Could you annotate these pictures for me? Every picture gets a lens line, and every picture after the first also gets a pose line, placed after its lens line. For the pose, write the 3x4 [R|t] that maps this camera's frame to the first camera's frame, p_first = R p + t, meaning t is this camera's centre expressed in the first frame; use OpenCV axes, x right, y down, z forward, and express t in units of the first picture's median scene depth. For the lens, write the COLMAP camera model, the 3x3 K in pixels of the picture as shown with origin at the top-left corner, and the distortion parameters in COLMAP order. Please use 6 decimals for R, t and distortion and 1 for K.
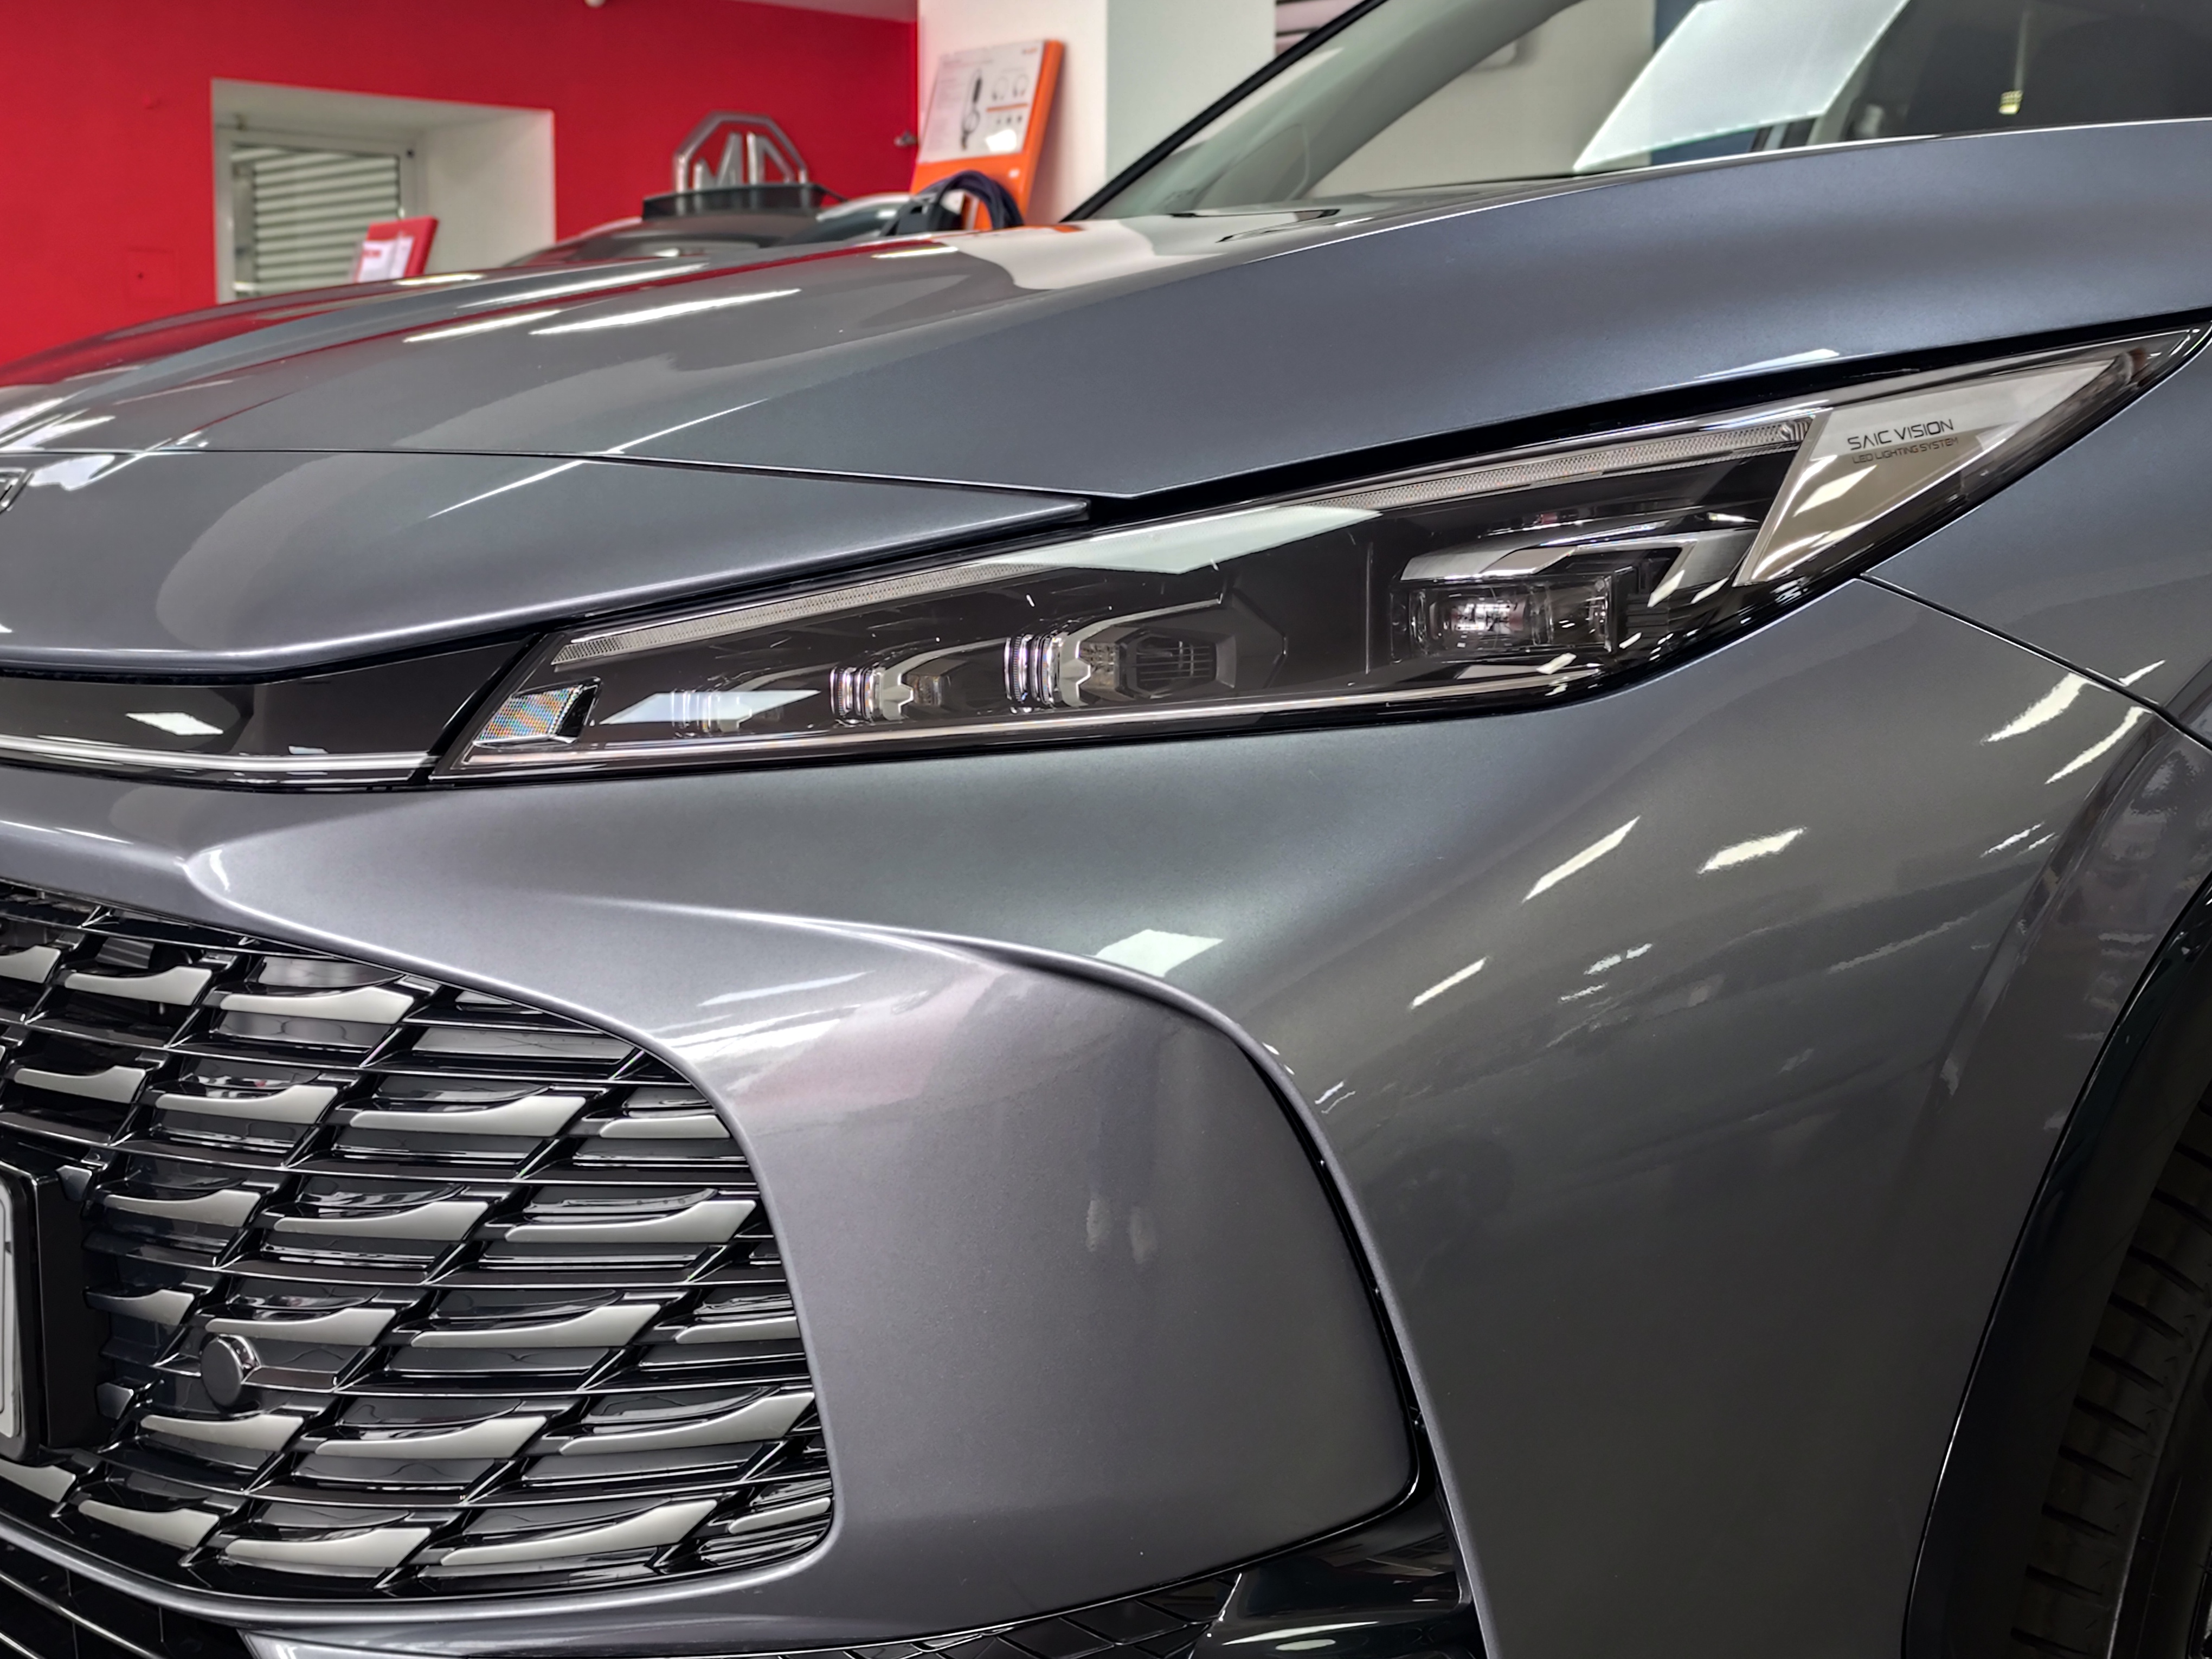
lens RADIAL K [[2855.6, 0, 1112.3], [0, 2855.6, 763.3], [0, 0, 1]] dist [0.072159, -0.064683]
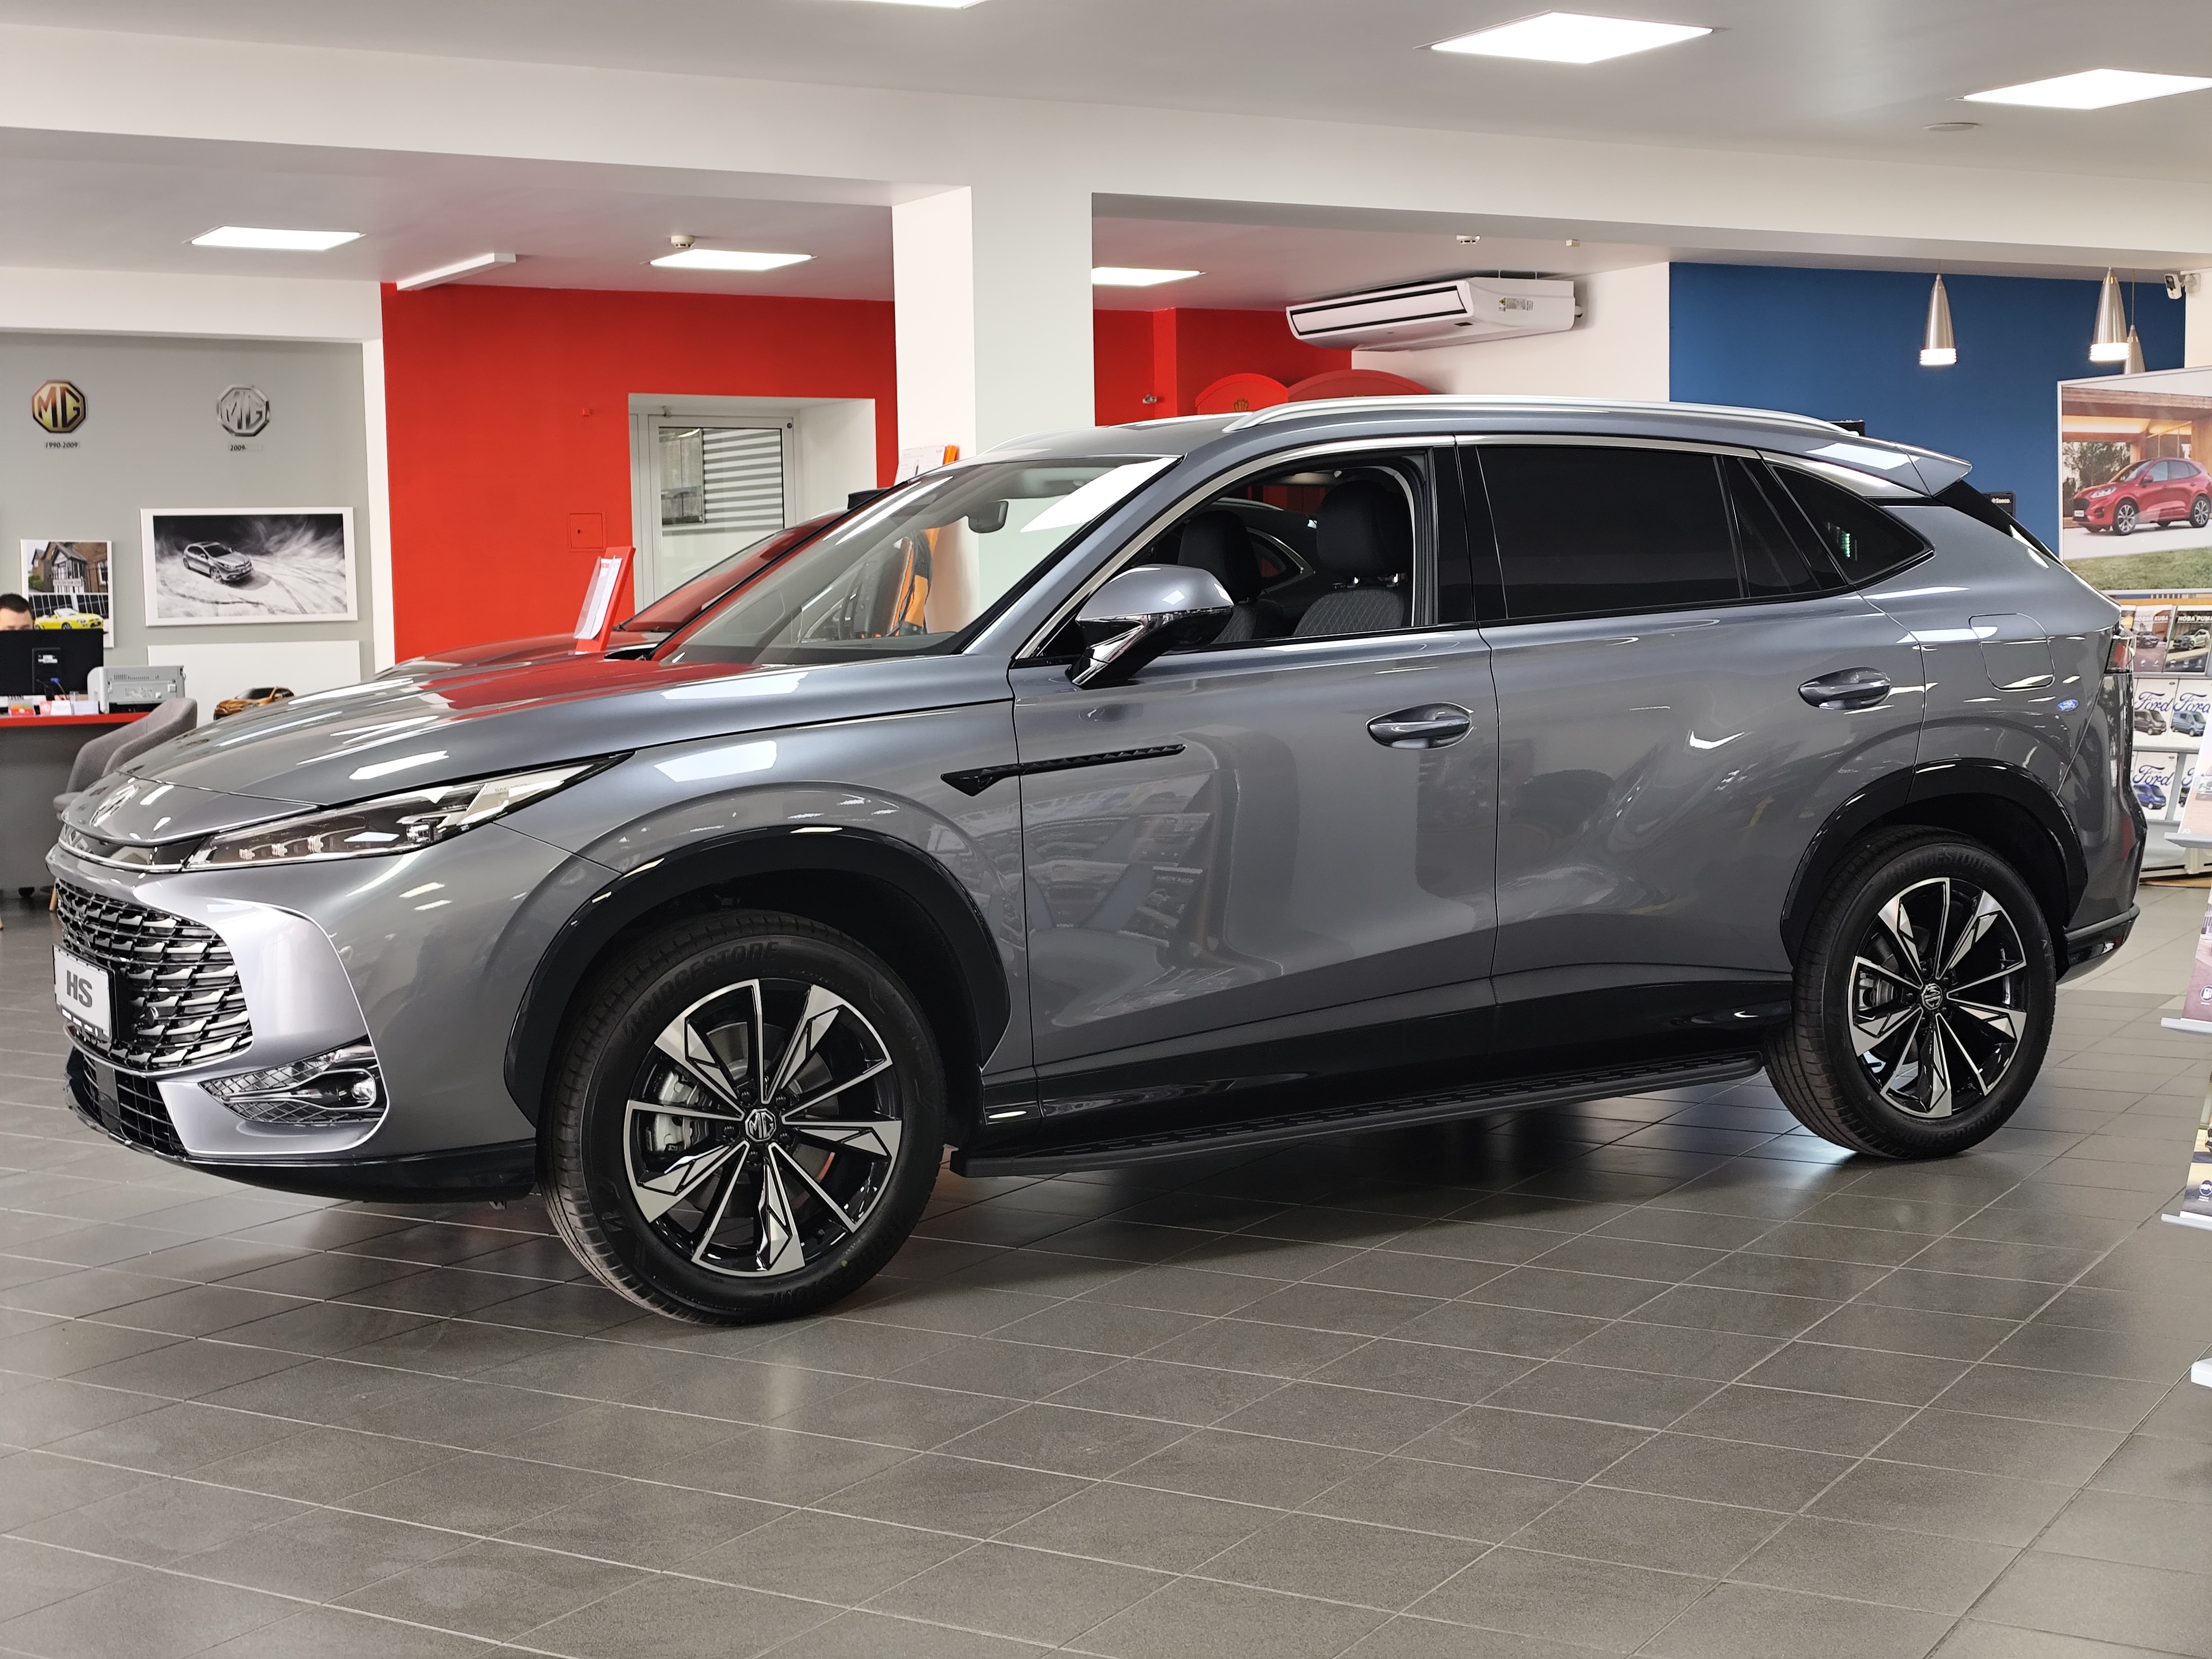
lens RADIAL K [[3019.5, 0, 1106.0], [0, 3019.5, 829.5], [0, 0, 1]] dist [0.150062, -0.460517]
pose [[0.971041, -0.004610, -0.238870, 2.192411], [-0.000011, 0.999813, -0.019343, 0.031586], [0.238915, 0.018786, 0.970859, -3.096938]]
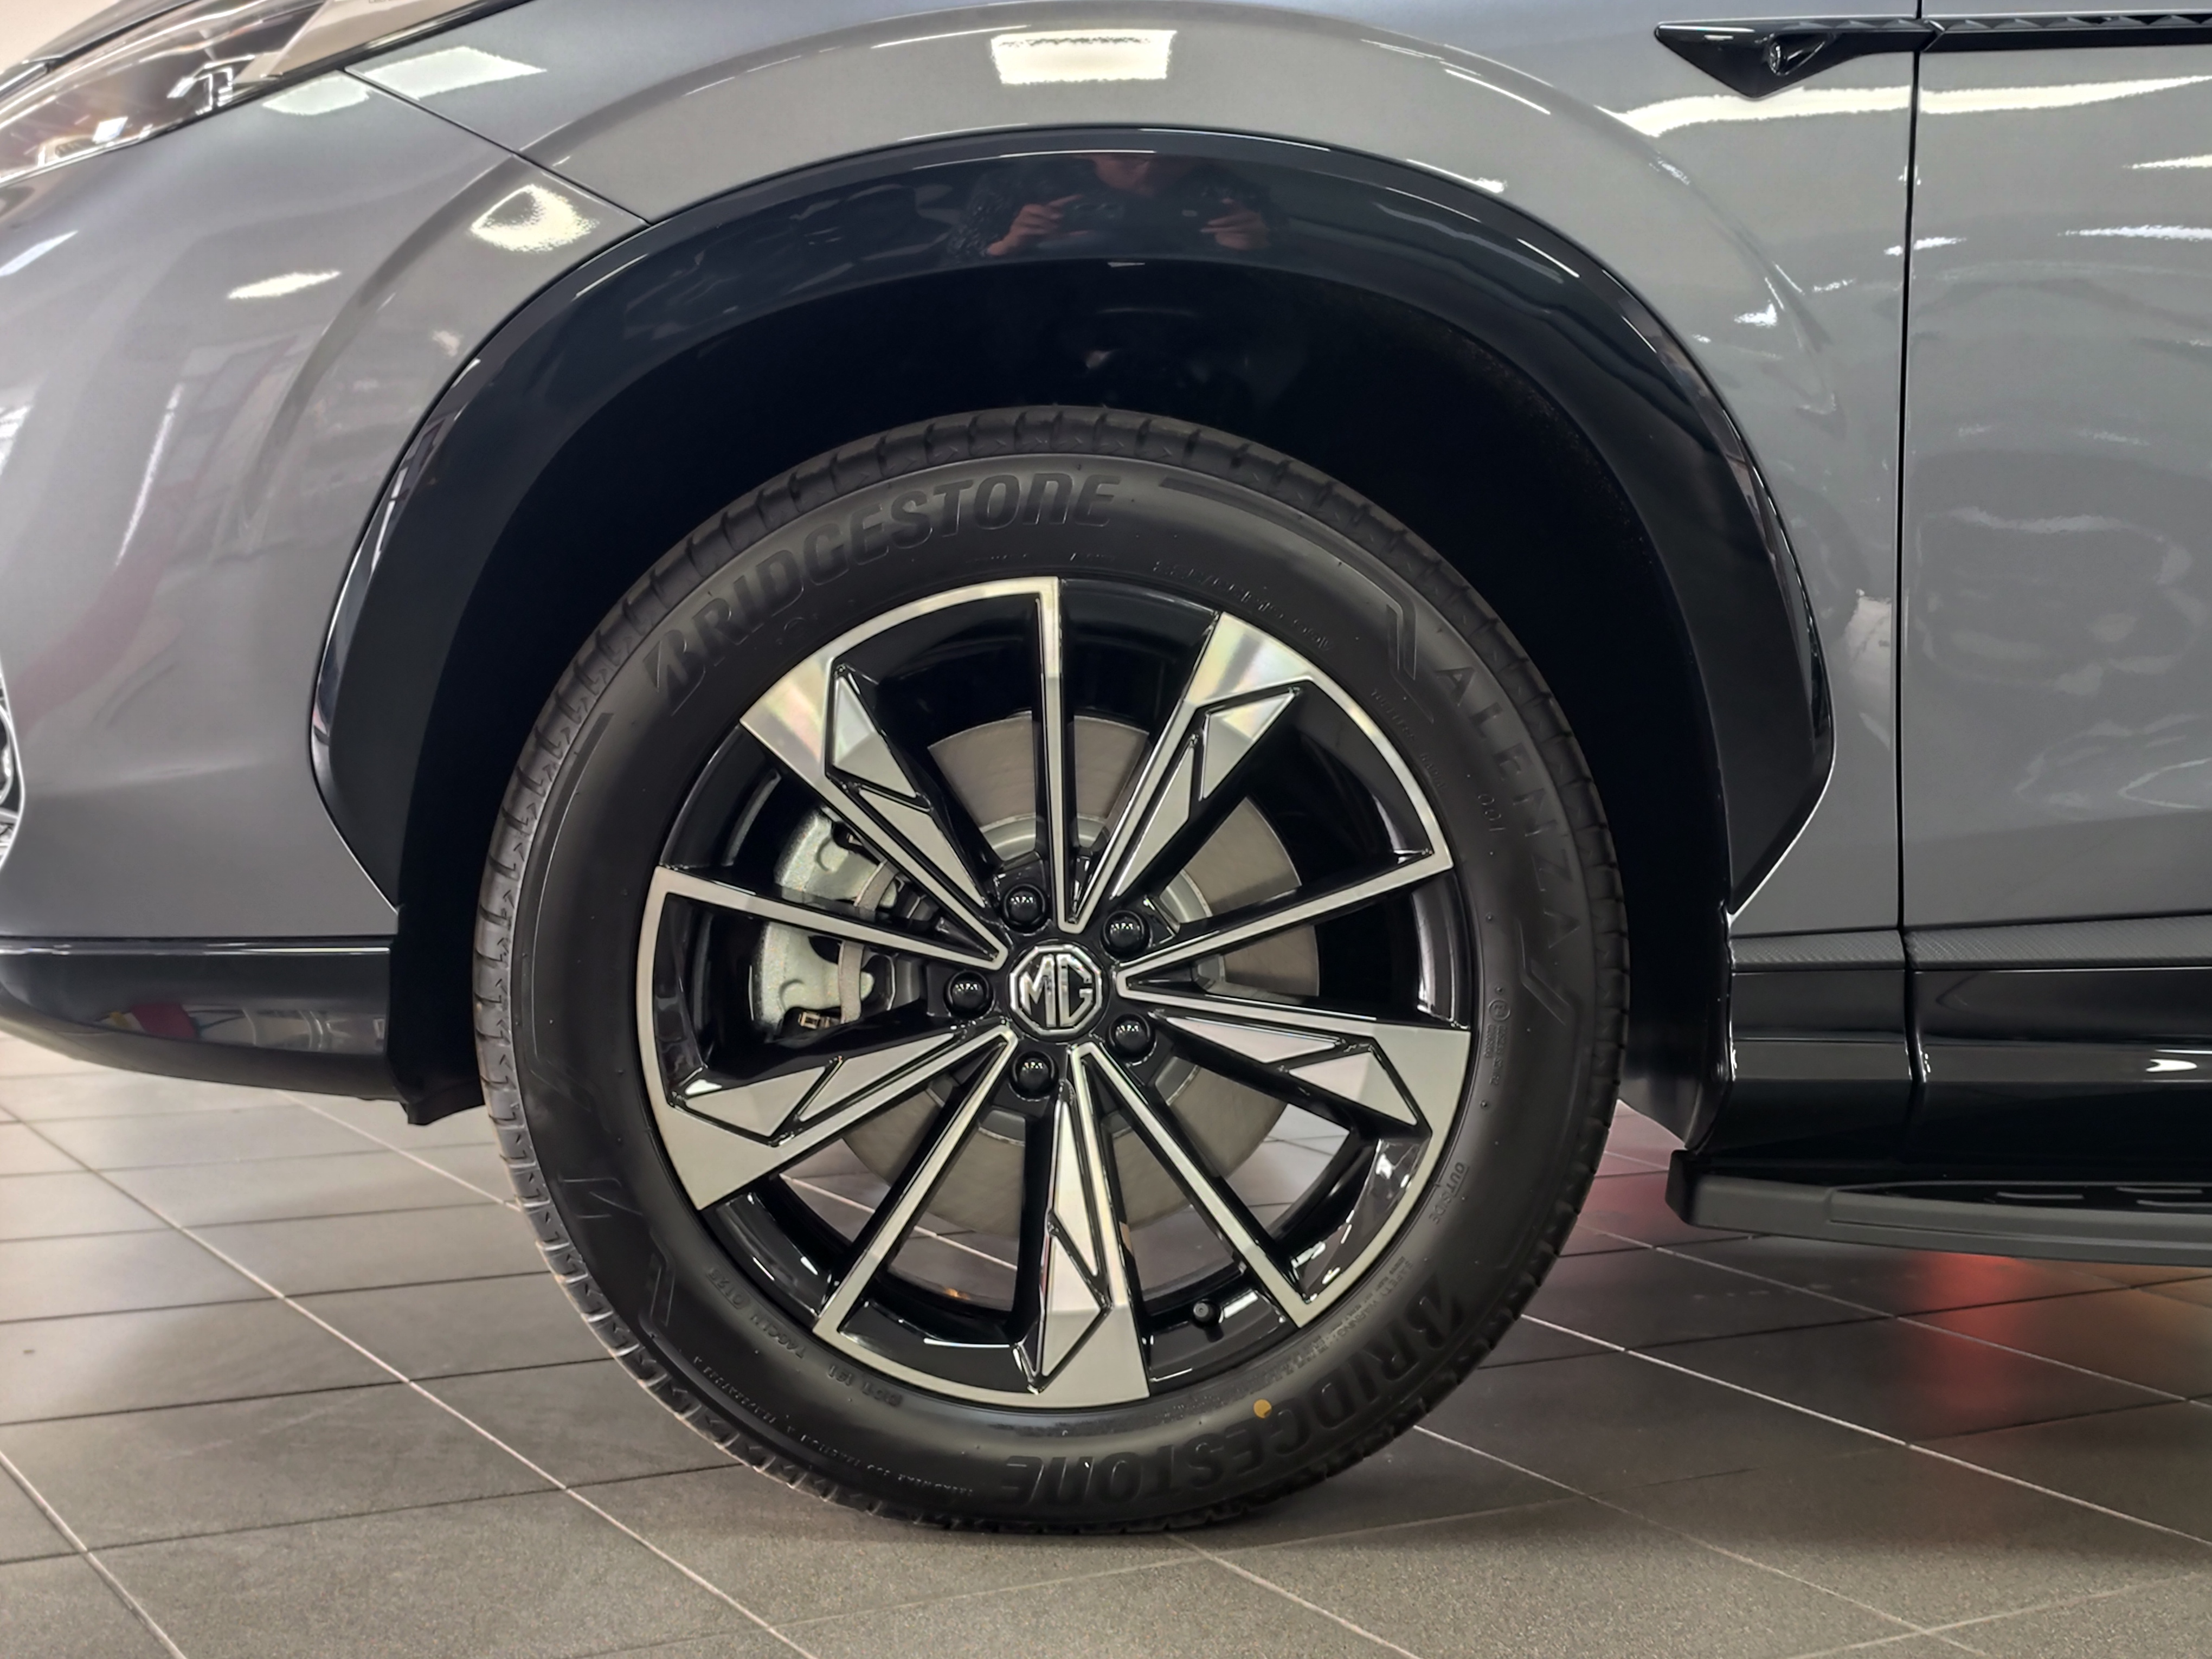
lens RADIAL K [[3019.5, 0, 1106.0], [0, 3019.5, 829.5], [0, 0, 1]] dist [0.150062, -0.460517]
pose [[0.742879, 0.061787, -0.666568, 1.703786], [-0.094658, 0.995422, -0.013226, 0.324982], [0.662699, 0.072921, 0.745327, 0.046887]]
